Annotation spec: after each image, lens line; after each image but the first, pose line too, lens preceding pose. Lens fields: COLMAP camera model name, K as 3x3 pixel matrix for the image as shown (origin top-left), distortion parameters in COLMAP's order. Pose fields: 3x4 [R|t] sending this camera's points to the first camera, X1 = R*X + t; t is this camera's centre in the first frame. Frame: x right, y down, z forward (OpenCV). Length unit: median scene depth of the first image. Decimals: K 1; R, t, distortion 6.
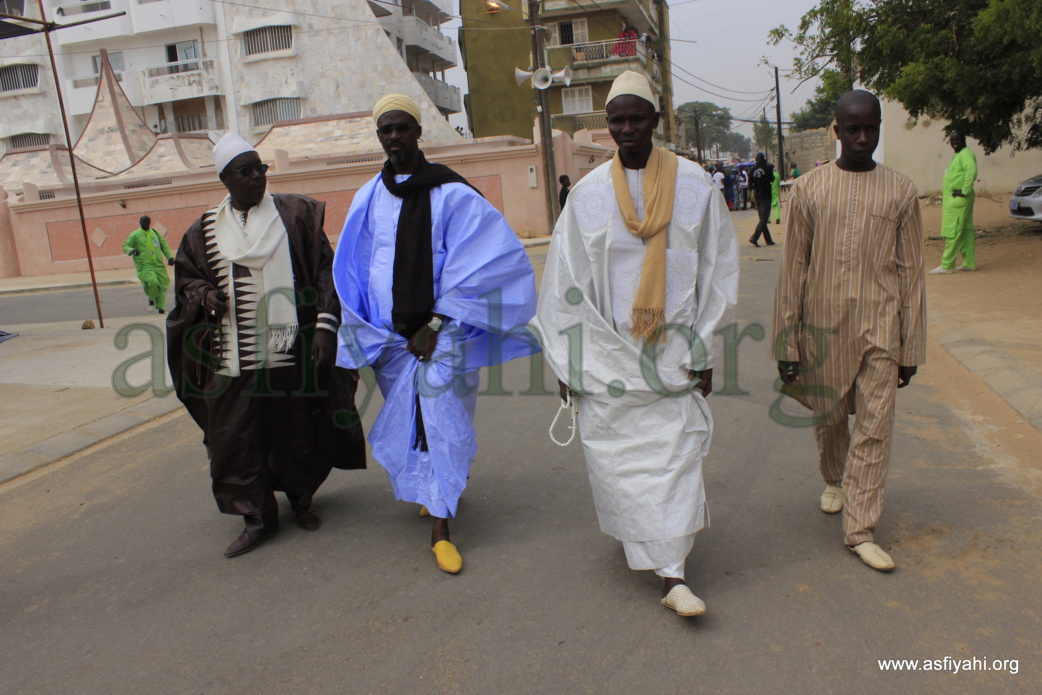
lens RADIAL K [[856.8, 0, 524.7], [0, 856.8, 363.2], [0, 0, 1]] dist [-0.173571, 0.160970]
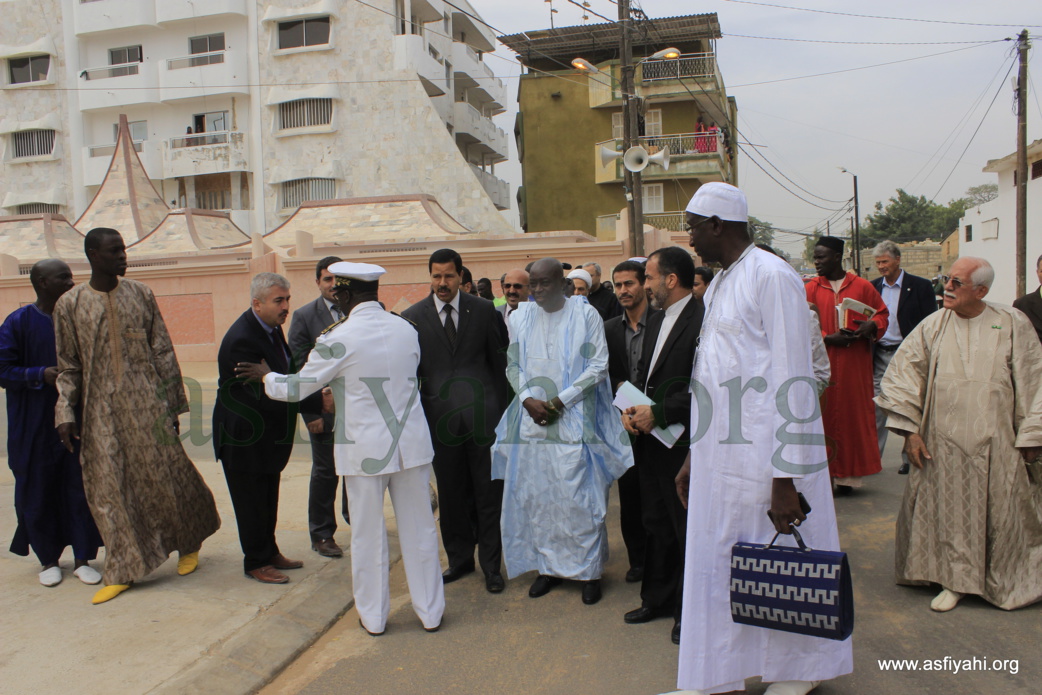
lens RADIAL K [[856.8, 0, 524.7], [0, 856.8, 363.2], [0, 0, 1]] dist [-0.173571, 0.160970]
pose [[0.998077, 0.052508, -0.032931, -0.029559], [-0.056079, 0.991306, -0.119028, -0.028976], [0.026395, 0.120646, 0.992345, 0.141676]]
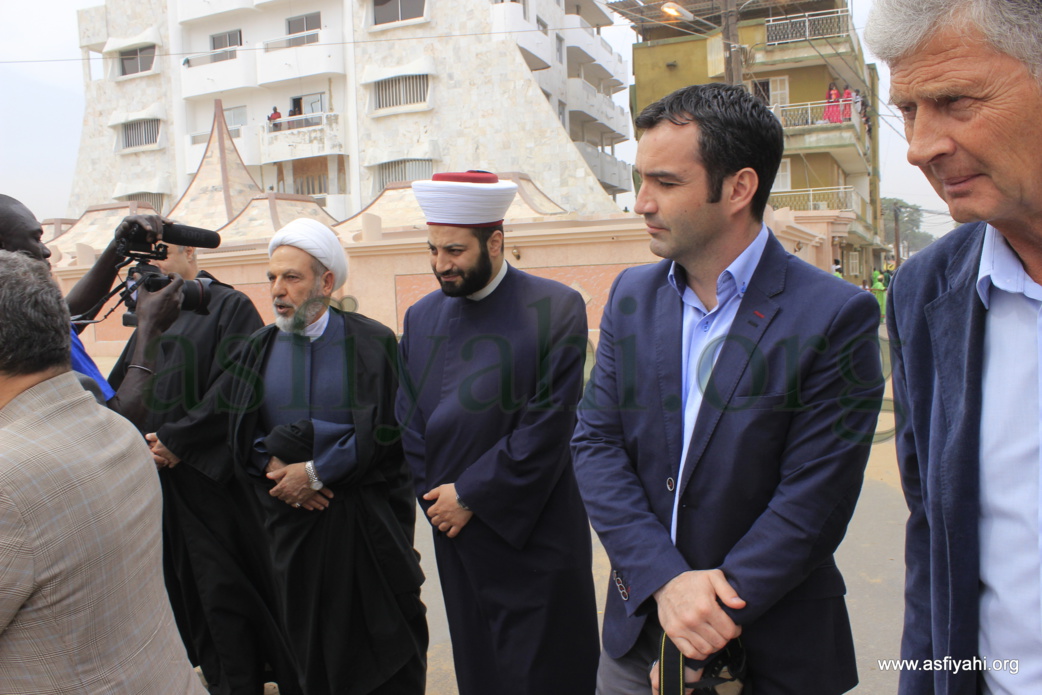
lens RADIAL K [[856.8, 0, 524.7], [0, 856.8, 363.2], [0, 0, 1]] dist [-0.173571, 0.160970]
pose [[0.979332, 0.063228, -0.192122, -0.003390], [-0.082291, 0.992268, -0.092915, -0.044766], [0.184761, 0.106804, 0.976963, 0.210880]]
